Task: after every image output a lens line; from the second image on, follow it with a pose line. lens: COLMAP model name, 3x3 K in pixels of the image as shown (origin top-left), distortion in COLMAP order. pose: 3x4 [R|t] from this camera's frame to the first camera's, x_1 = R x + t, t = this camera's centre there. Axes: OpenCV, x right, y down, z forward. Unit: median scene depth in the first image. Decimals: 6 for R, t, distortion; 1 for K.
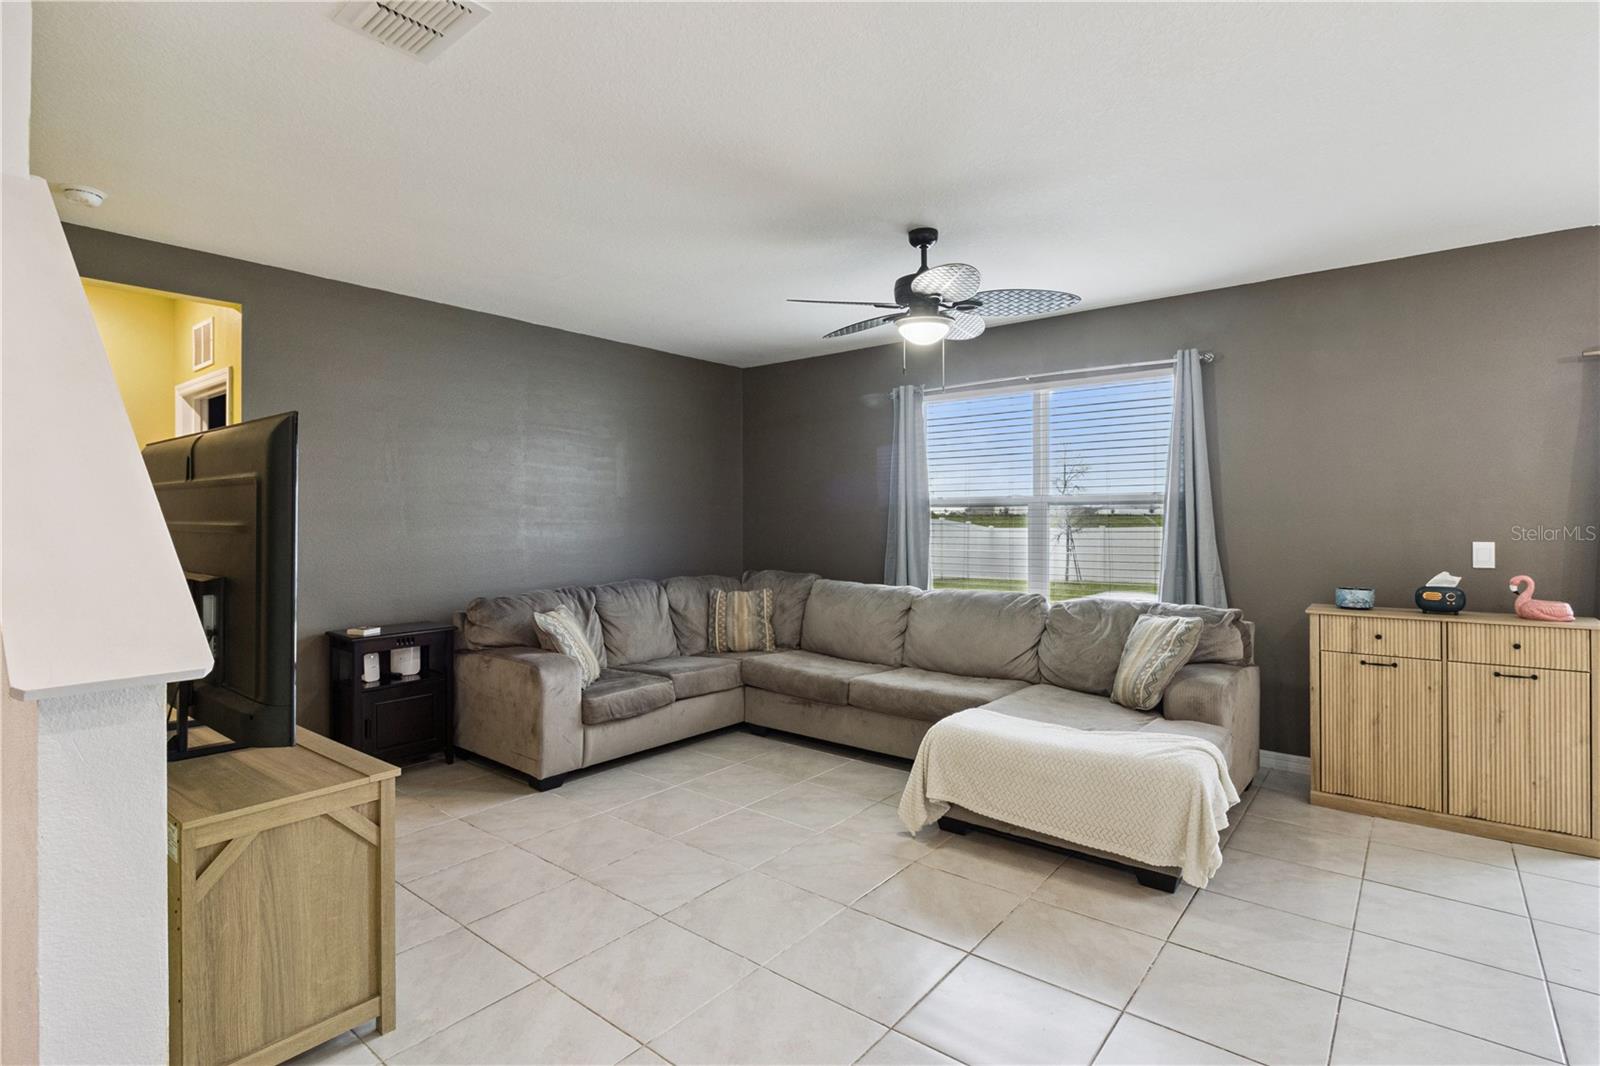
lens RADIAL K [[772.2, 0, 783.8], [0, 772.2, 516.2], [0, 0, 1]] dist [-0.003767, -0.000533]
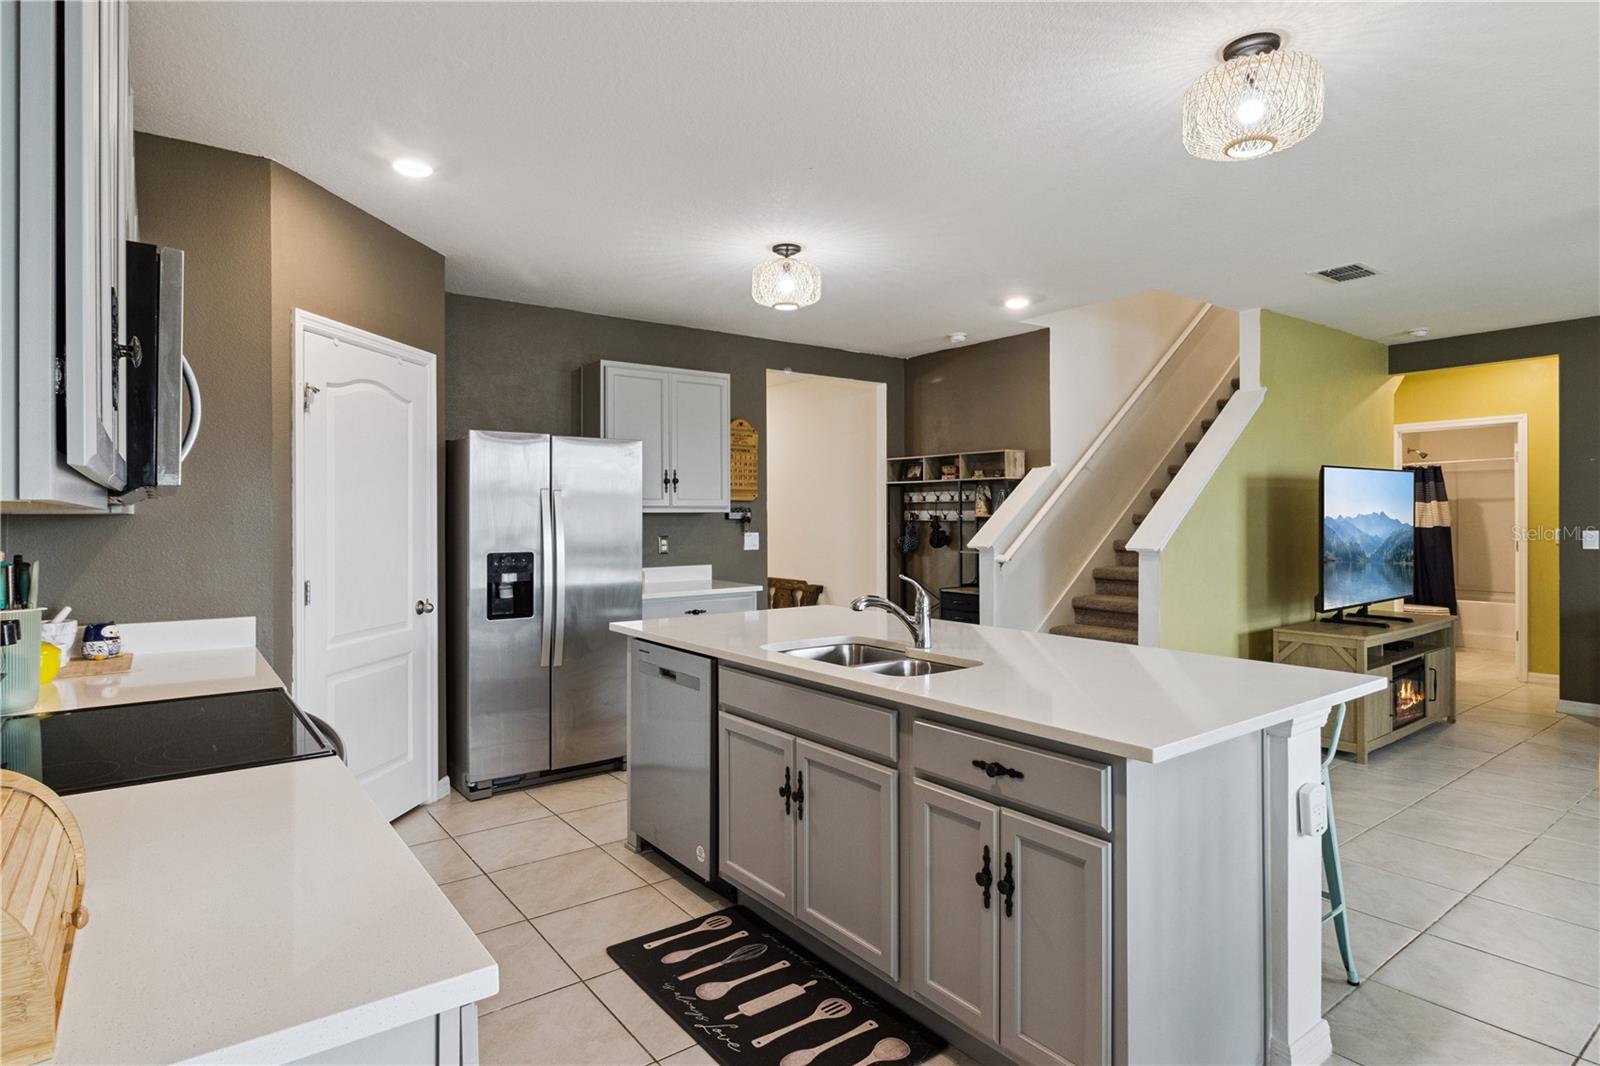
lens RADIAL K [[852.1, 0, 787.9], [0, 852.1, 519.1], [0, 0, 1]] dist [0.005186, -0.002531]
pose [[-0.235523, 0.009322, -0.971824, 1.000415], [0.007722, 0.999940, 0.007720, -0.003502], [0.971838, -0.005686, -0.235581, 0.030816]]
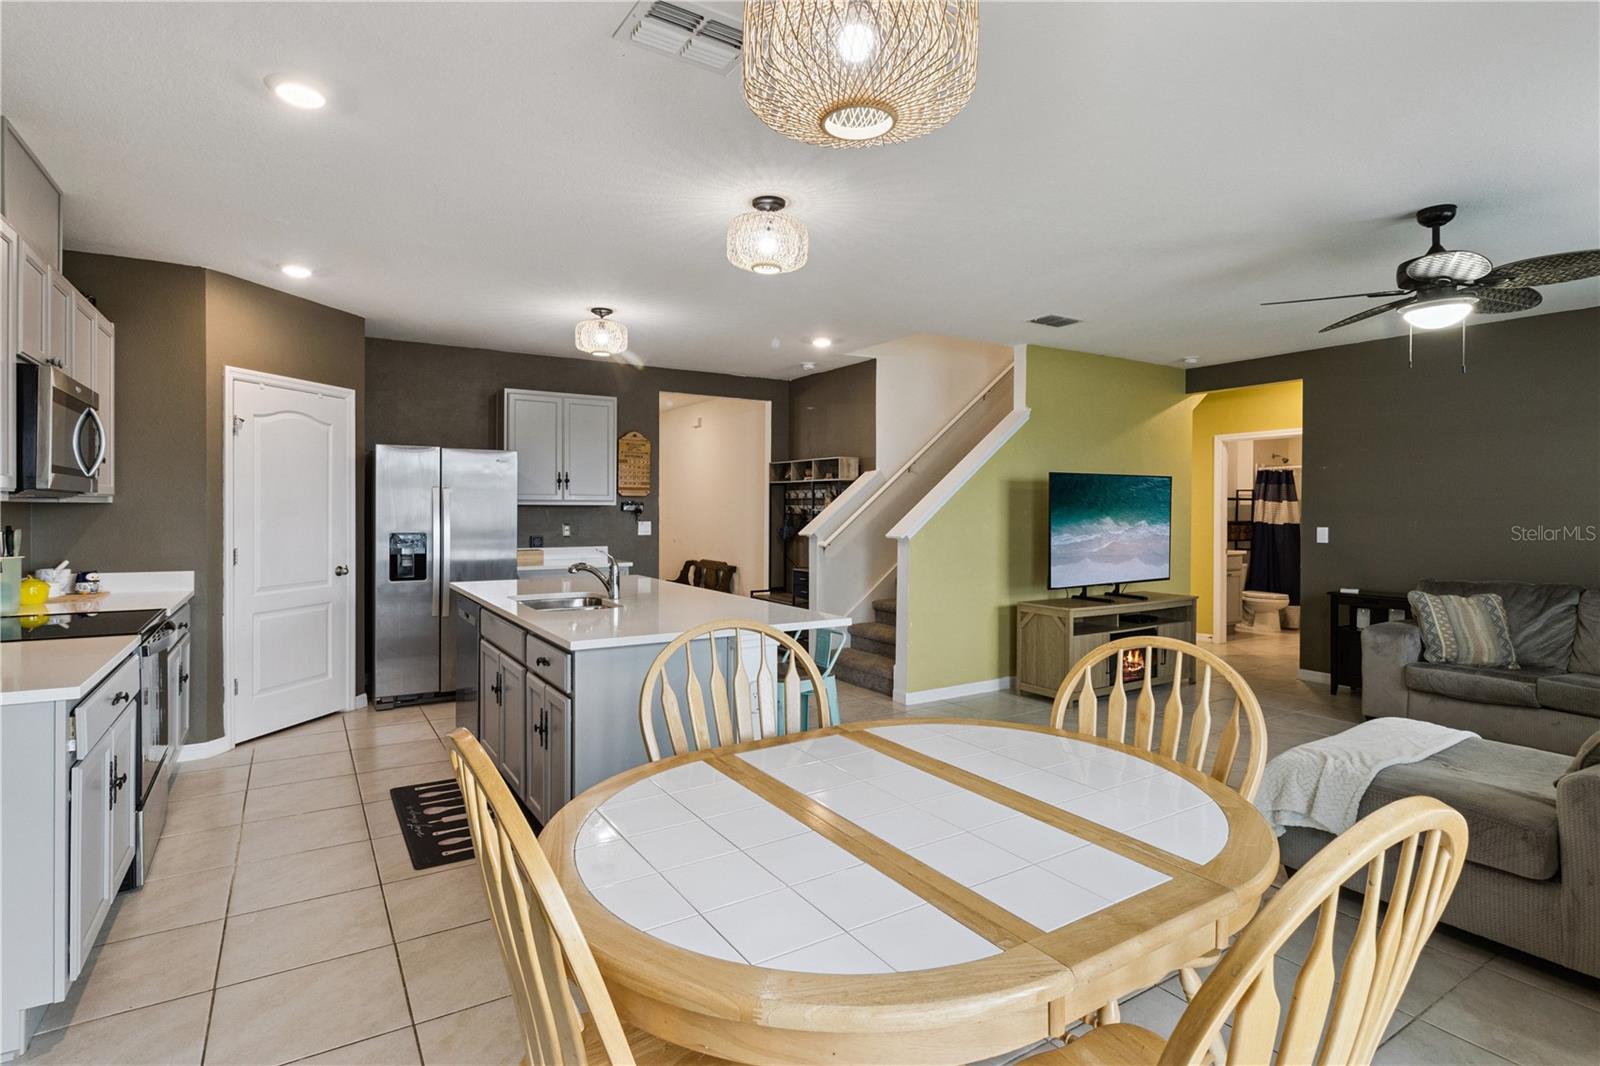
lens RADIAL K [[800.5, 0, 789.5], [0, 800.5, 518.1], [0, 0, 1]] dist [0.002889, -0.001748]
pose [[-0.315145, 0.014360, -0.948935, 1.139667], [-0.001878, 0.999874, 0.015755, -0.004642], [0.949042, 0.006747, -0.315079, 0.470751]]
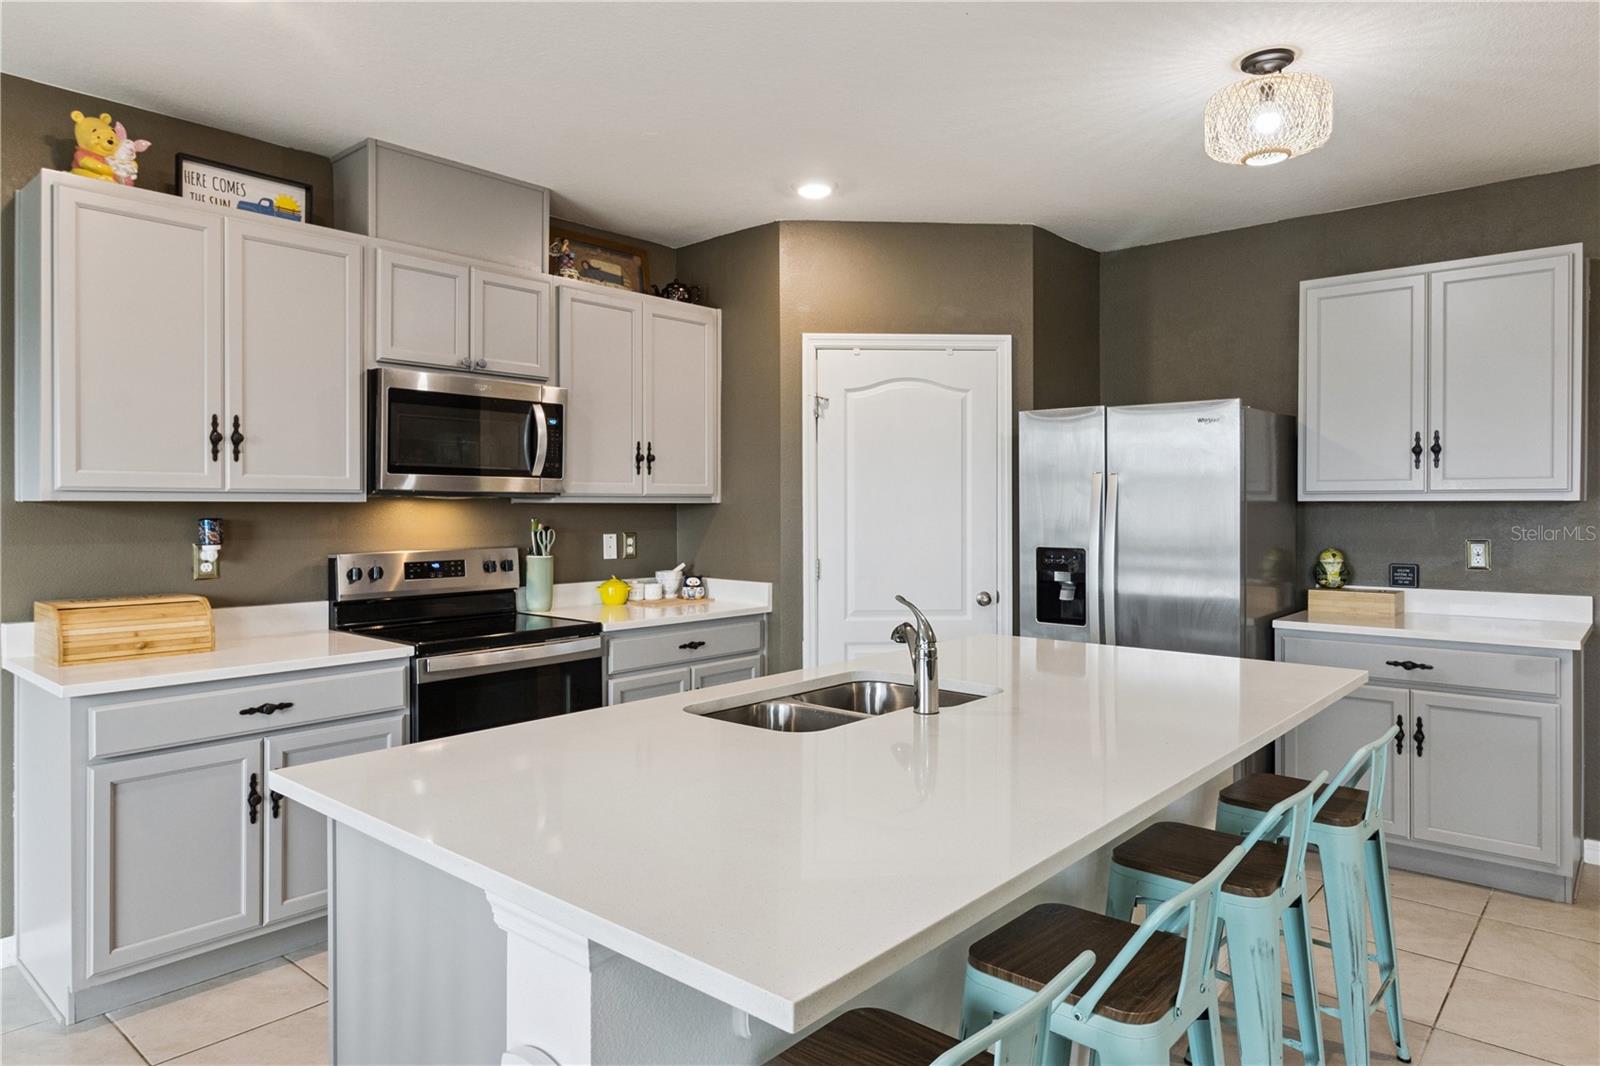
lens RADIAL K [[984.8, 0, 775.6], [0, 984.8, 509.9], [0, 0, 1]] dist [0.001827, -0.000561]
pose [[-0.999309, 0.003603, 0.036992, 0.361747], [0.003655, 0.999992, 0.001340, 0.000111], [-0.036987, 0.001474, -0.999315, 0.489490]]
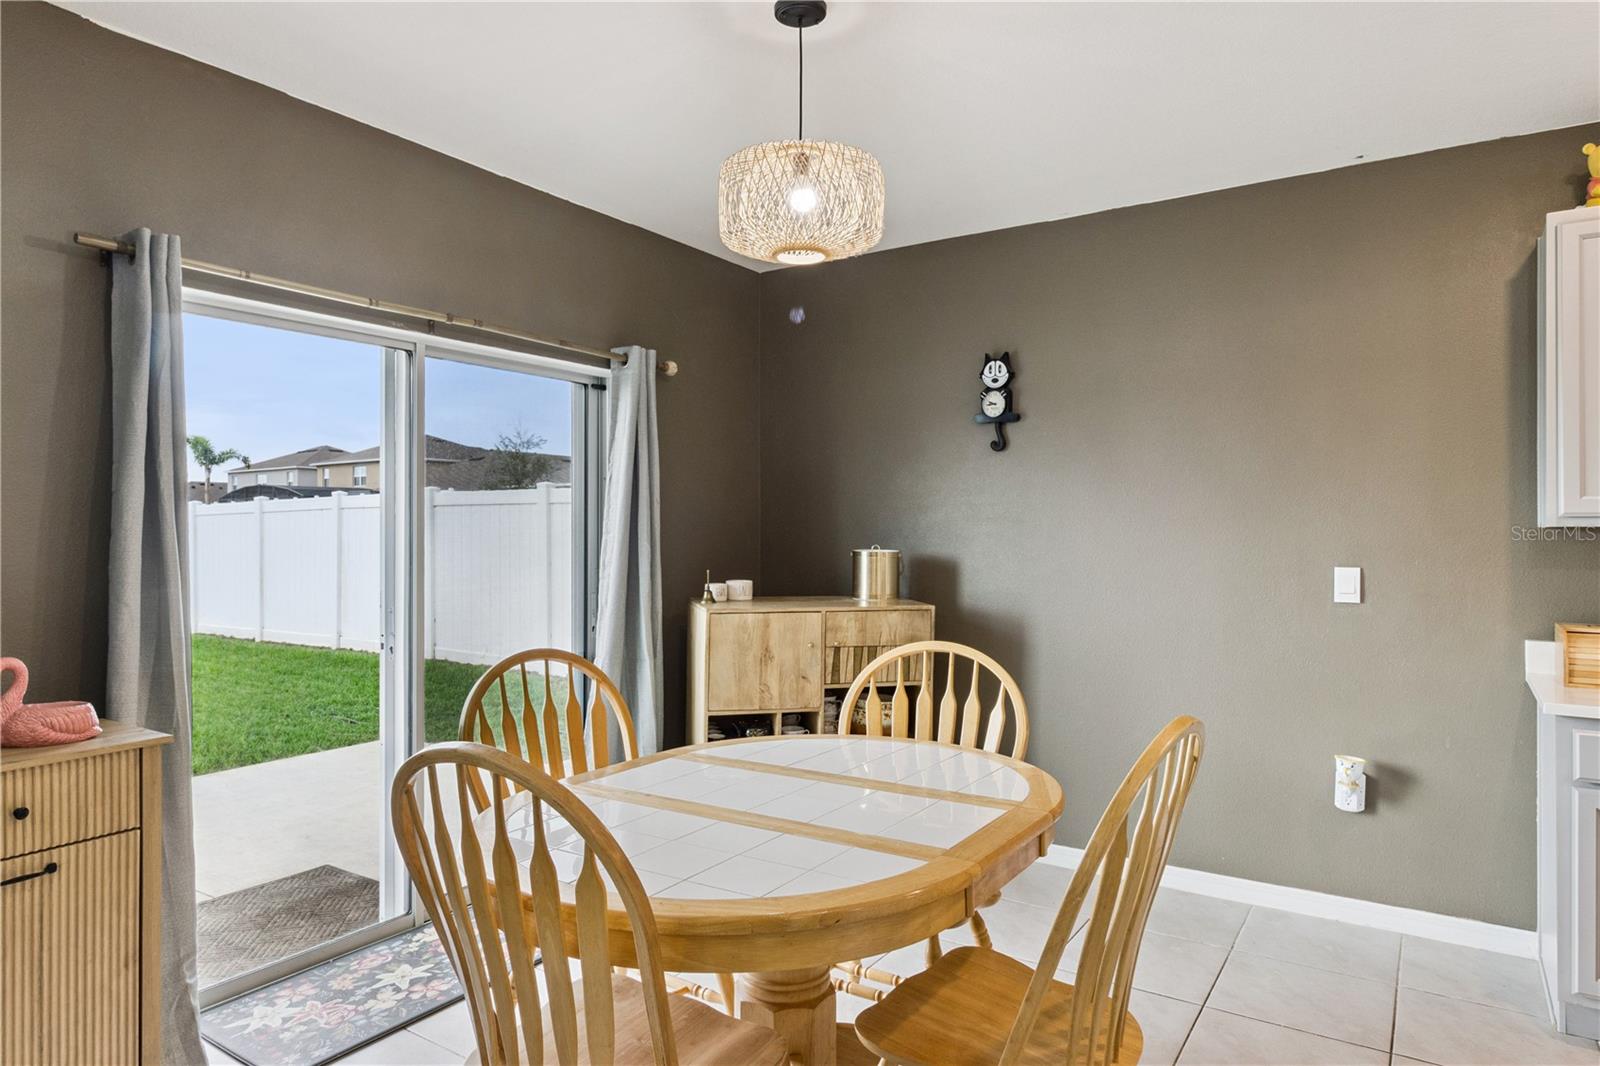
lens RADIAL K [[984.8, 0, 781.7], [0, 984.8, 526.6], [0, 0, 1]] dist [0.001827, -0.000561]
pose [[-0.099495, 0.008655, 0.995000, 0.236447], [-0.001549, 0.999960, -0.008853, -0.000288], [-0.995037, -0.002422, -0.099477, 0.458158]]
